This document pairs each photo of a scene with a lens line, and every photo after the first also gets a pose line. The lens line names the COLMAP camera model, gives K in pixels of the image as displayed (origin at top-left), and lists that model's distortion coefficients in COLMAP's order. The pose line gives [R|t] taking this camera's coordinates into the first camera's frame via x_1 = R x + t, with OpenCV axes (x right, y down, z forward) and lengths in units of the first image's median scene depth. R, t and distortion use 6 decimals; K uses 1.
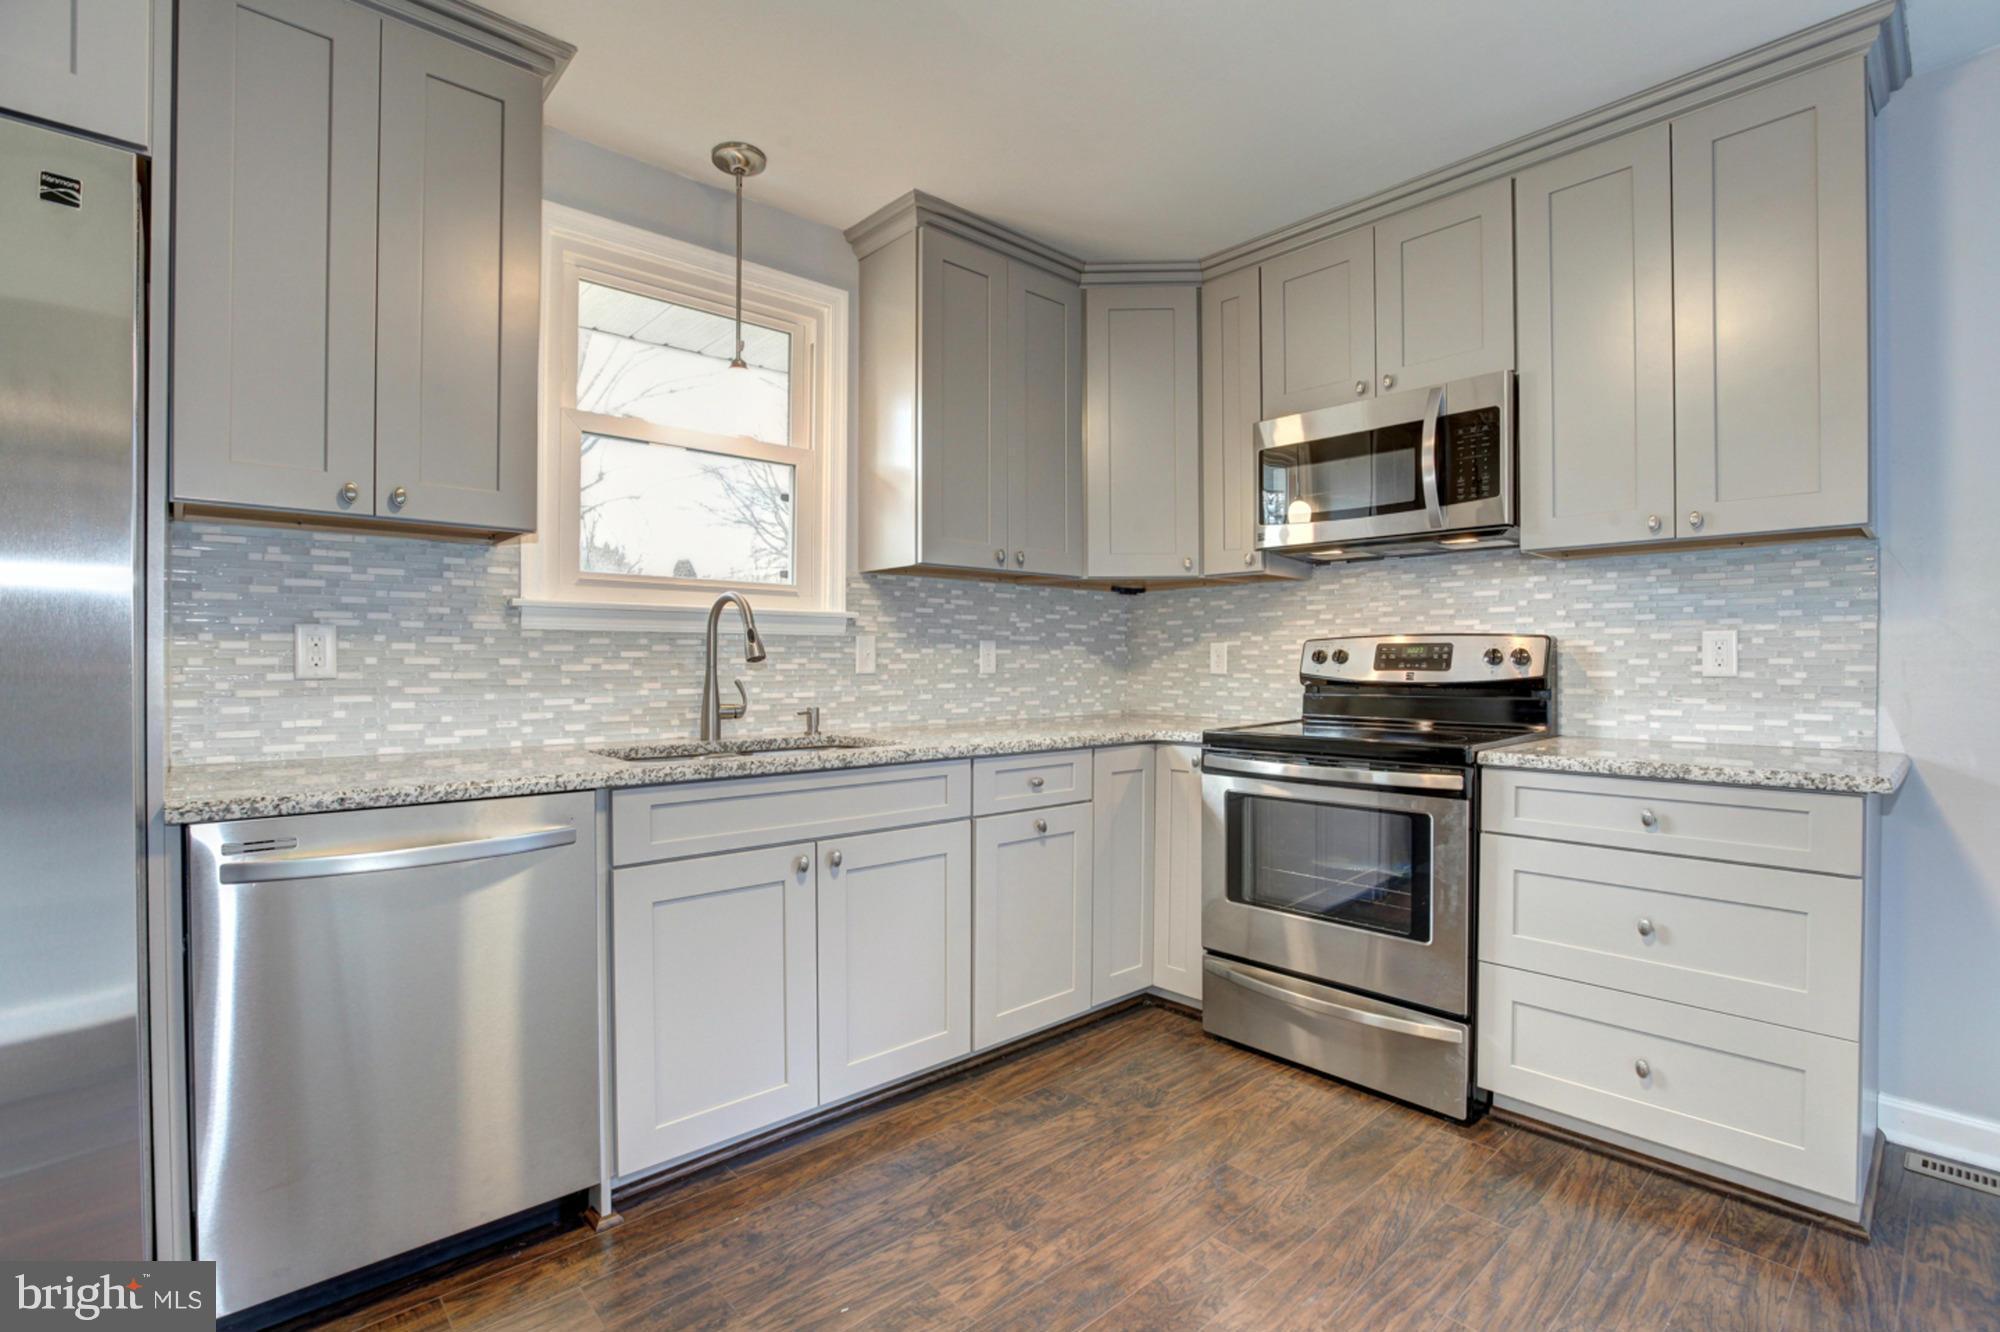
lens RADIAL K [[924.1, 0, 1046.1], [0, 924.1, 667.7], [0, 0, 1]] dist [-0.035527, 0.017862]
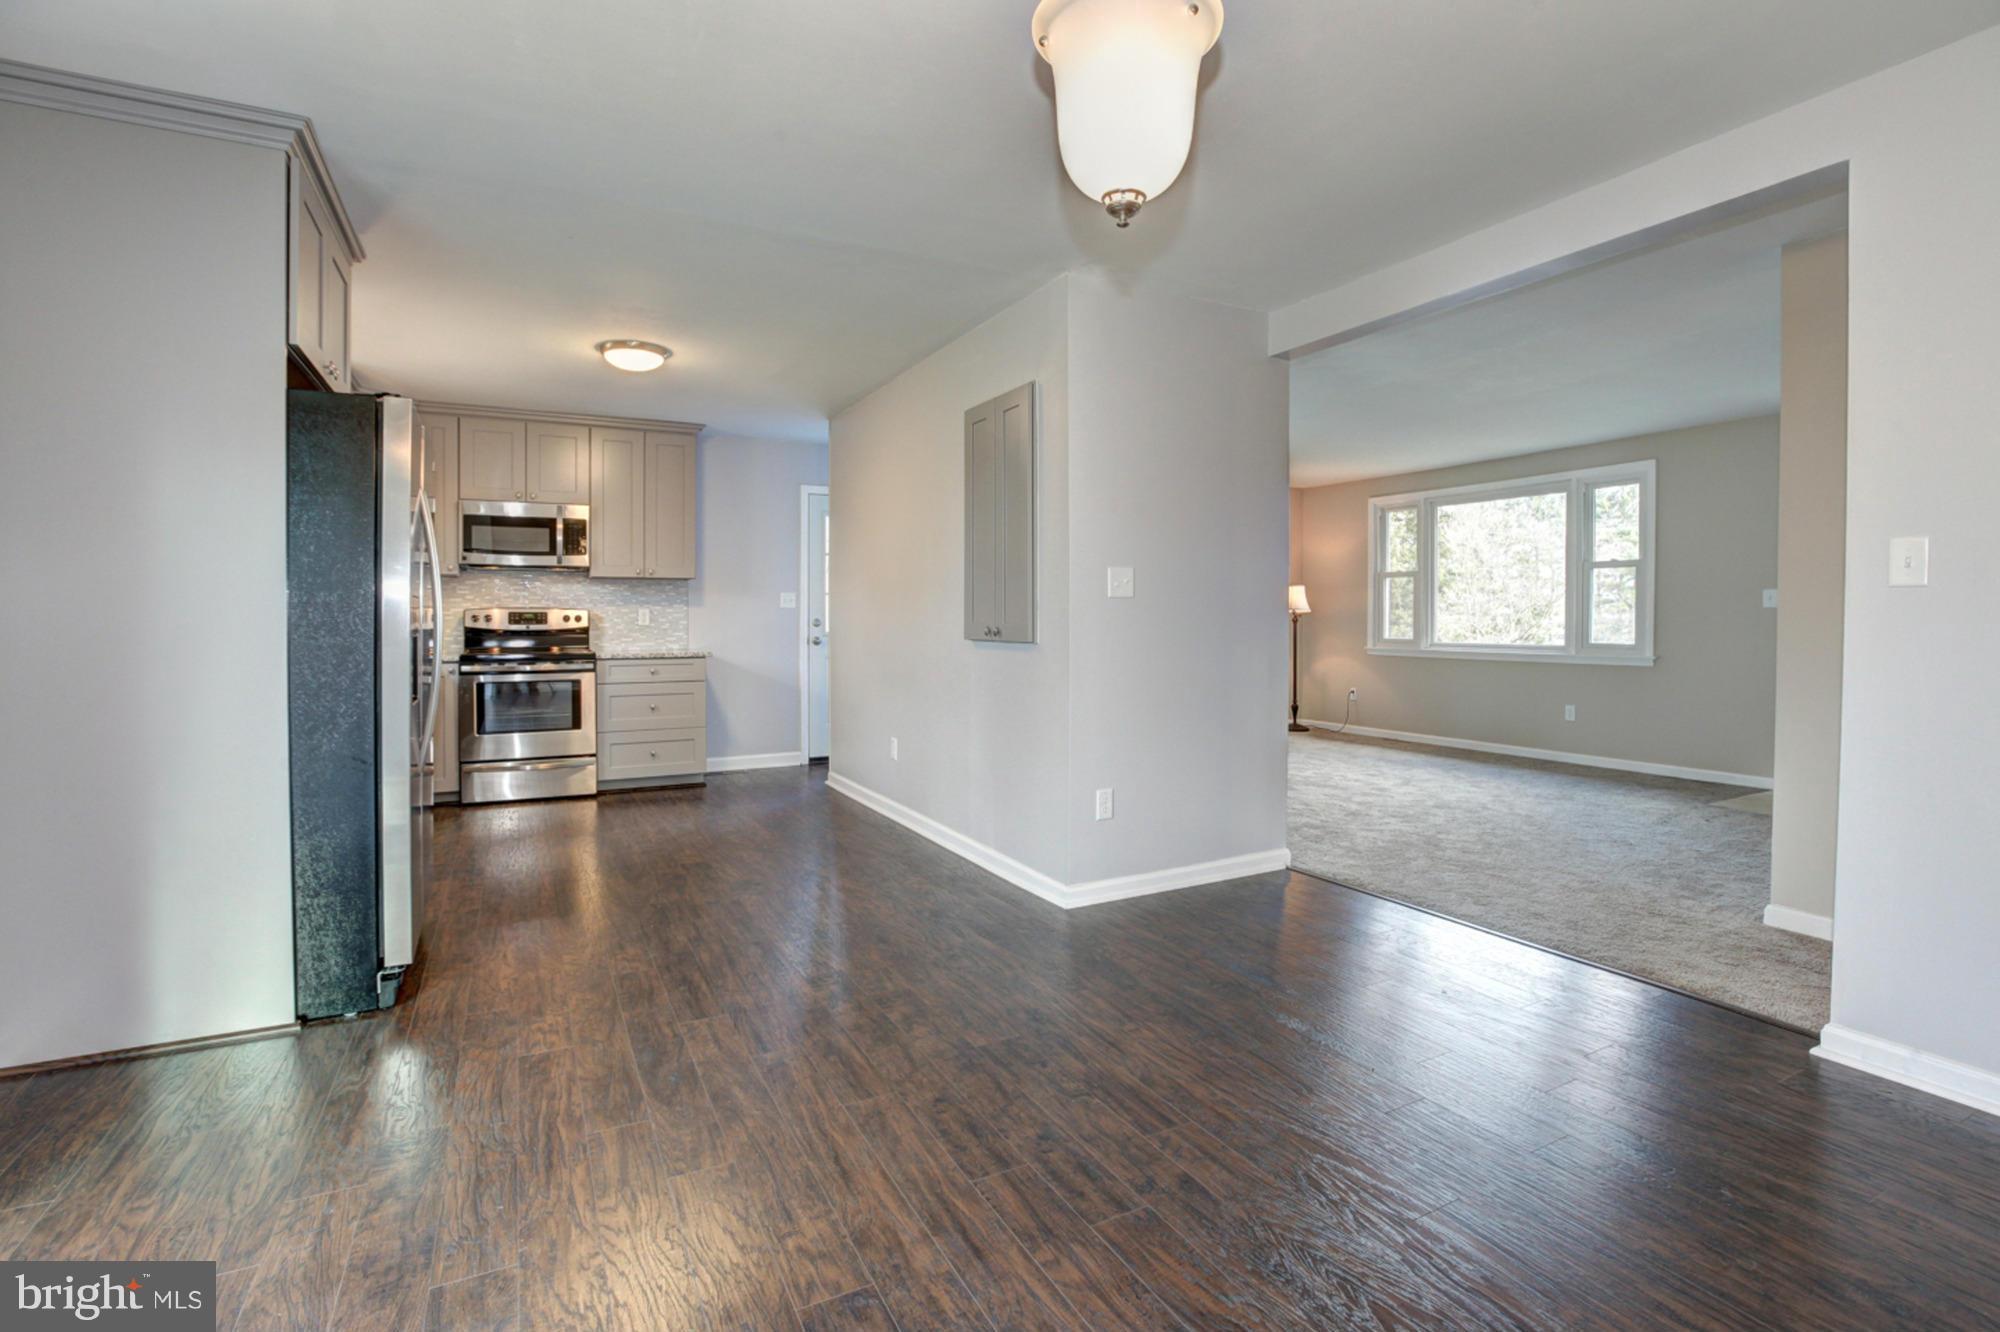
lens RADIAL K [[933.6, 0, 1002.4], [0, 933.6, 644.6], [0, 0, 1]] dist [-0.051847, 0.019515]
pose [[0.267762, -0.026743, 0.963114, -1.560525], [0.005483, 0.999641, 0.026233, -0.000620], [-0.963470, -0.001743, 0.267812, -0.745529]]
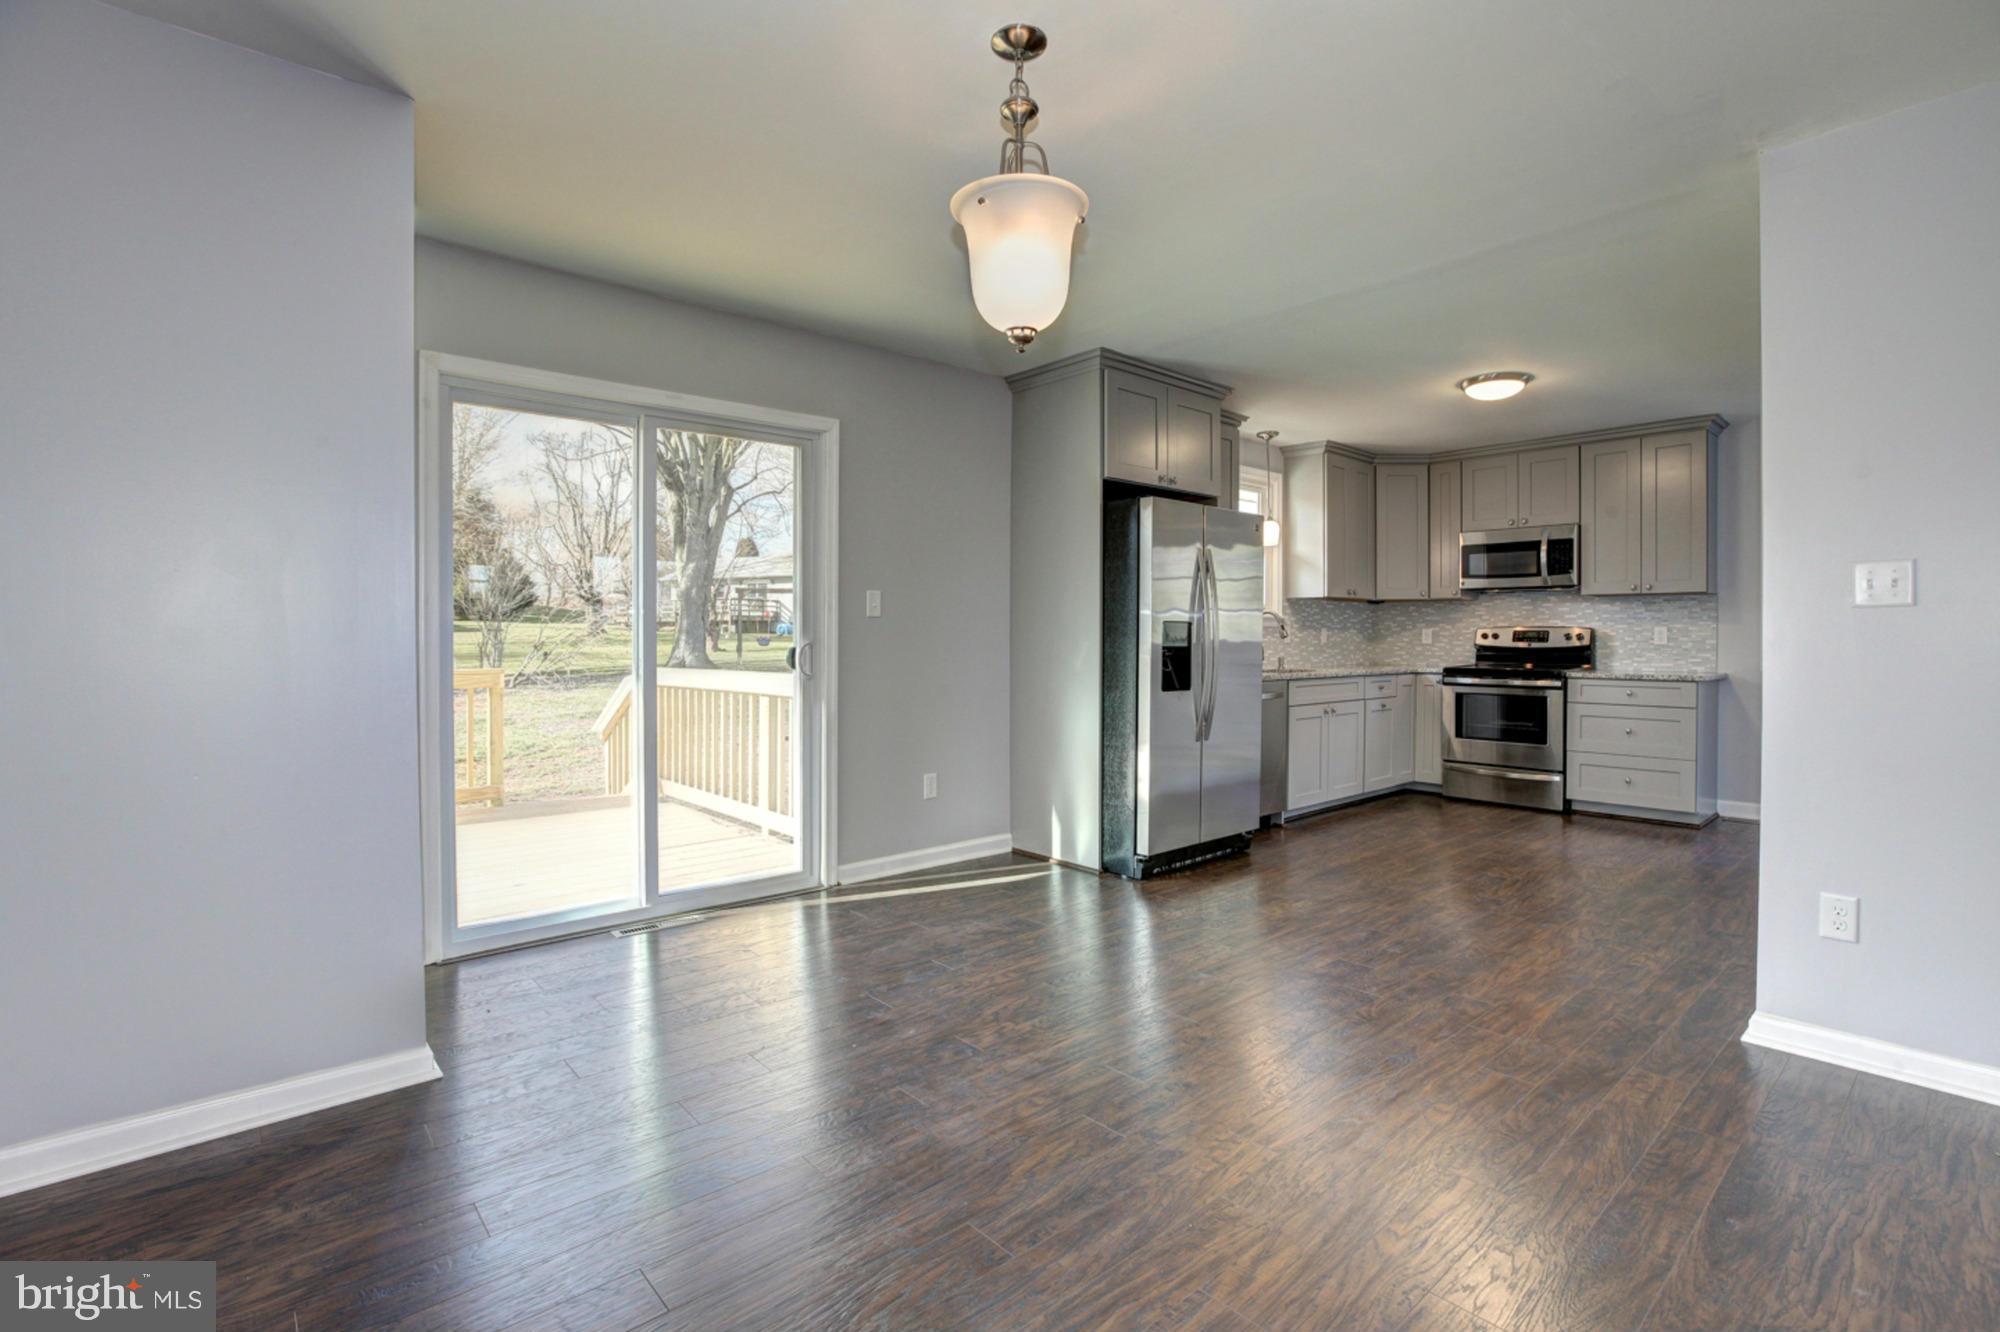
lens RADIAL K [[933.6, 0, 1002.4], [0, 933.6, 644.6], [0, 0, 1]] dist [-0.051847, 0.019515]
pose [[0.999348, 0.003288, -0.035958, -0.937485], [-0.003098, 0.999981, 0.005333, 0.000674], [0.035975, -0.005218, 0.999339, -1.506248]]
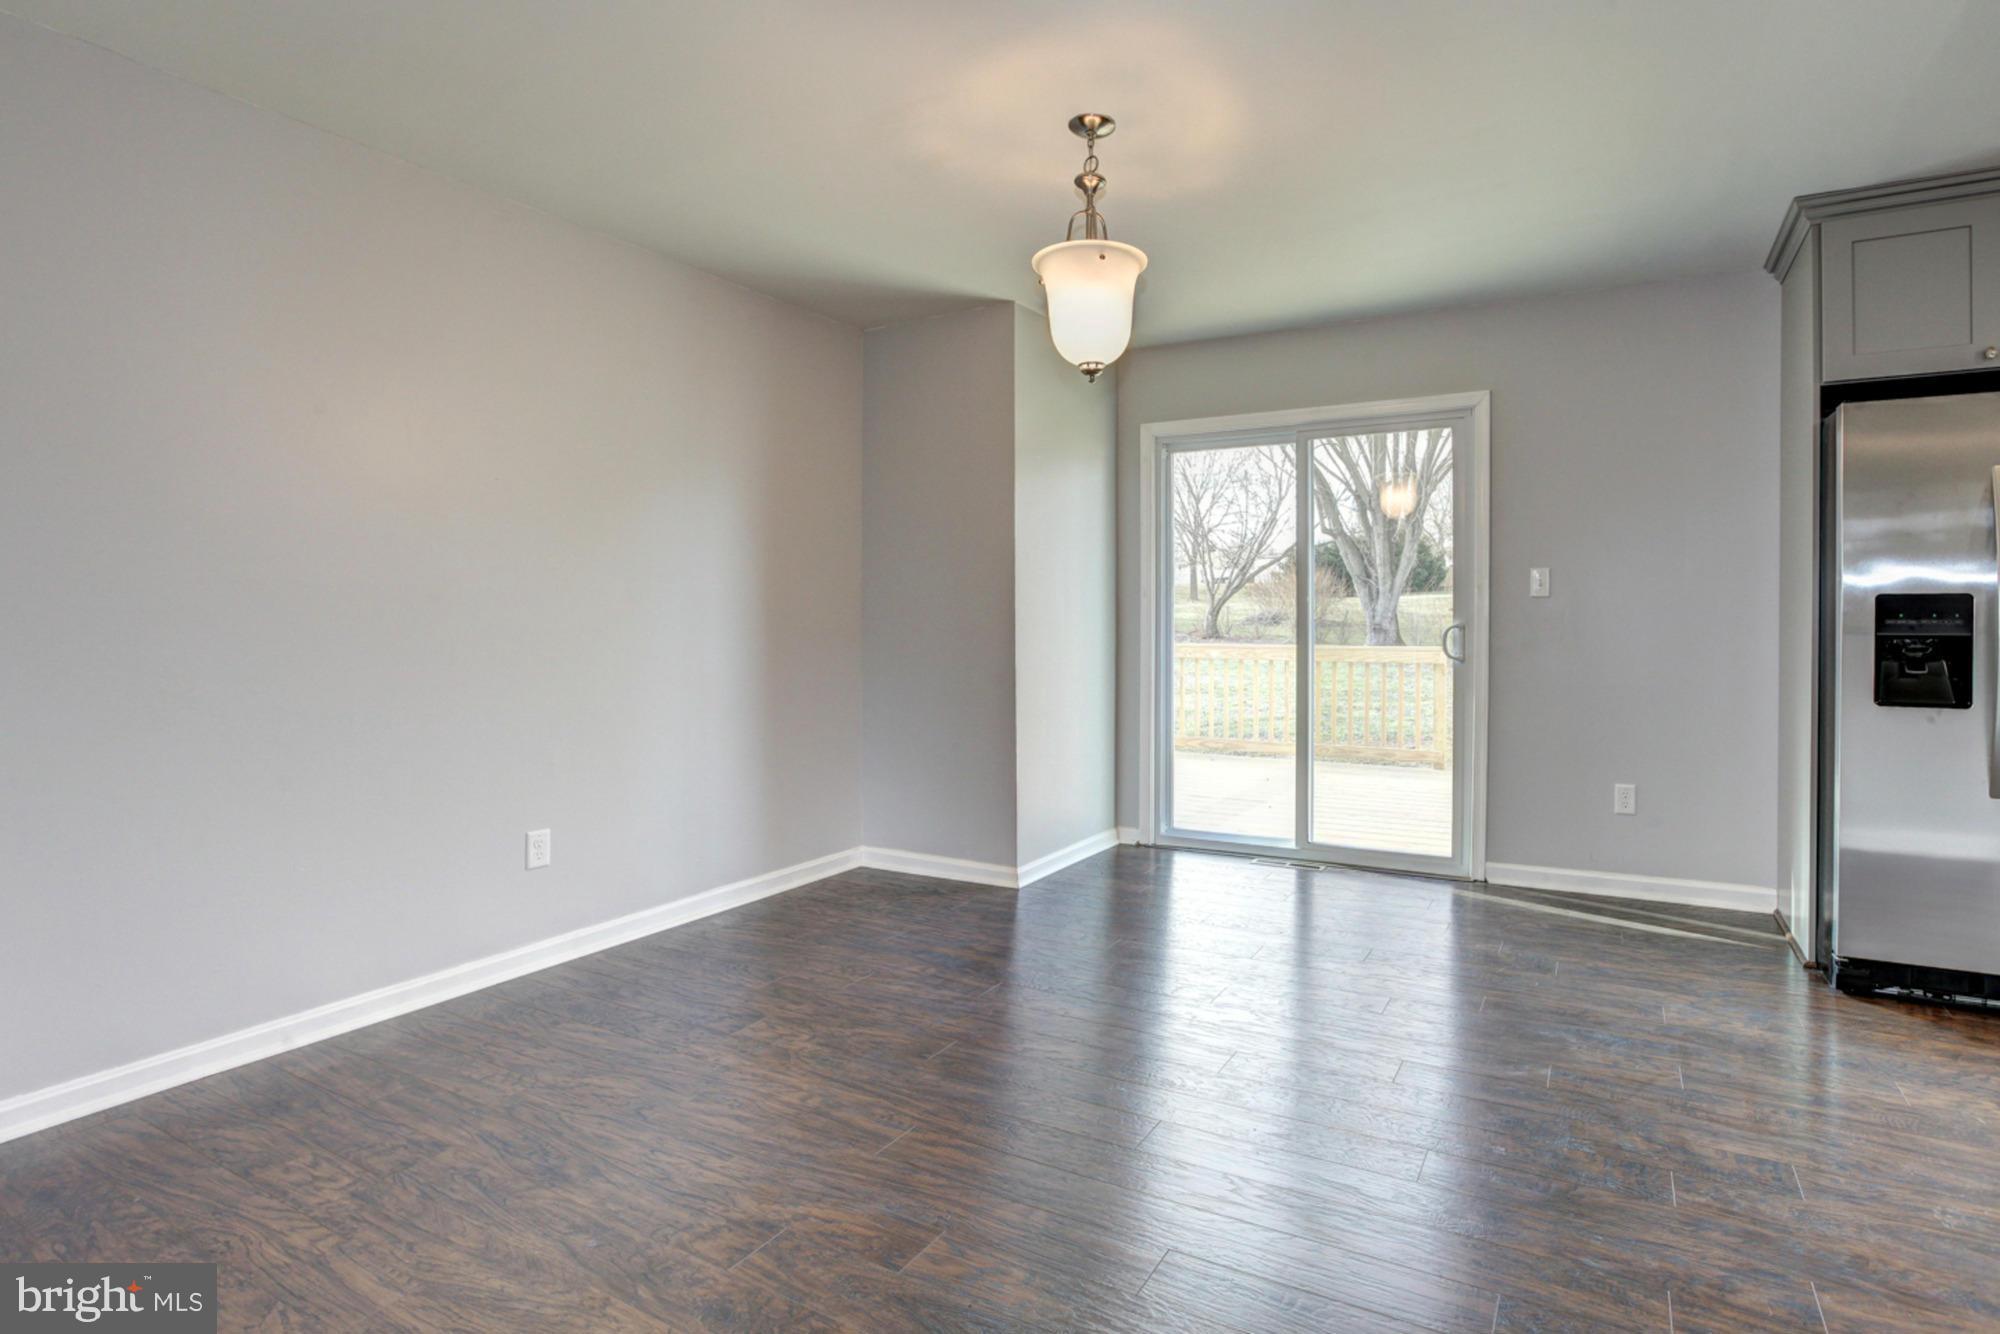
lens RADIAL K [[925.5, 0, 1060.2], [0, 925.5, 611.6], [0, 0, 1]] dist [-0.050474, 0.018705]
pose [[0.325945, -0.005030, -0.945375, 0.002224], [-0.002294, 0.999979, -0.006111, -0.005122], [0.945386, 0.004160, 0.325927, -1.011191]]
